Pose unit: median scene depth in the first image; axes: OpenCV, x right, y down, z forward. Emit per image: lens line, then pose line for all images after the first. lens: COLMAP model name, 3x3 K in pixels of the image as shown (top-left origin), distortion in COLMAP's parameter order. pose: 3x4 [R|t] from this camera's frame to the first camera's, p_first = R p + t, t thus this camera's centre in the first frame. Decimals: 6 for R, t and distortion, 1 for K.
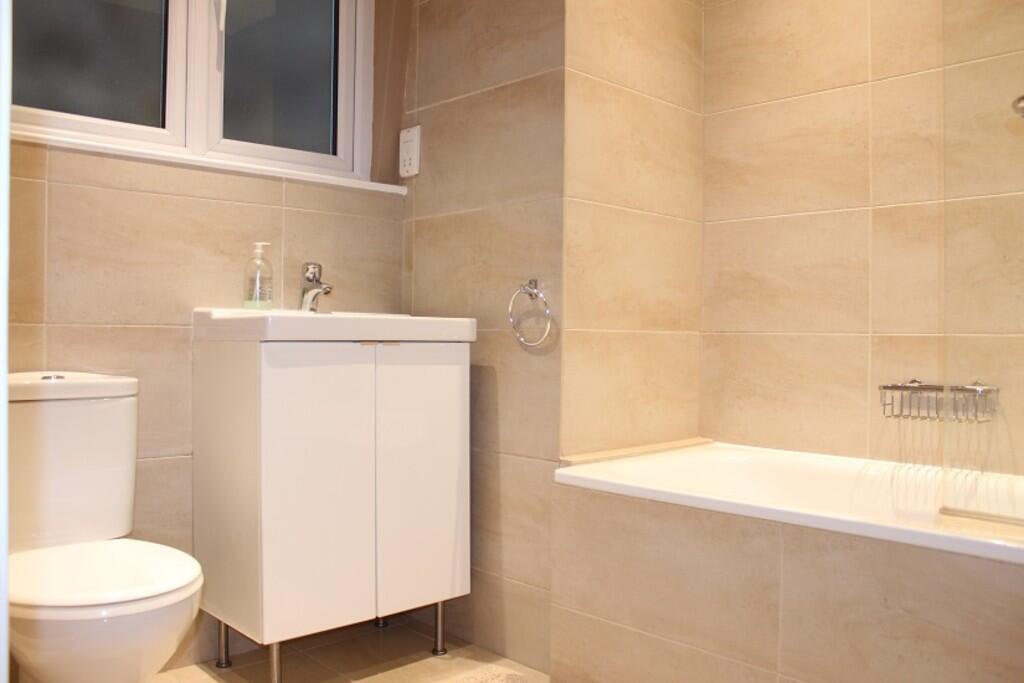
lens RADIAL K [[830.8, 0, 512.0], [0, 830.8, 341.5], [0, 0, 1]] dist [-0.167418, 0.118865]
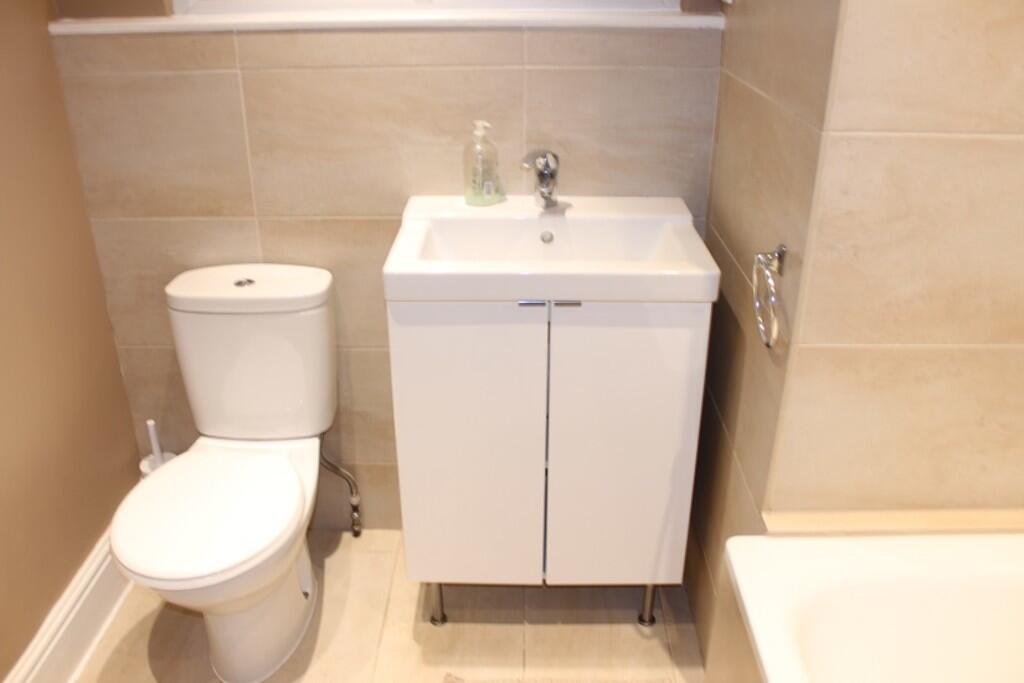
lens RADIAL K [[830.8, 0, 512.0], [0, 830.8, 341.5], [0, 0, 1]] dist [-0.167418, 0.118865]
pose [[0.714813, 0.289753, -0.636463, 0.296676], [0.002077, 0.909239, 0.416268, -0.270842], [0.699313, -0.298876, 0.649334, 0.457673]]
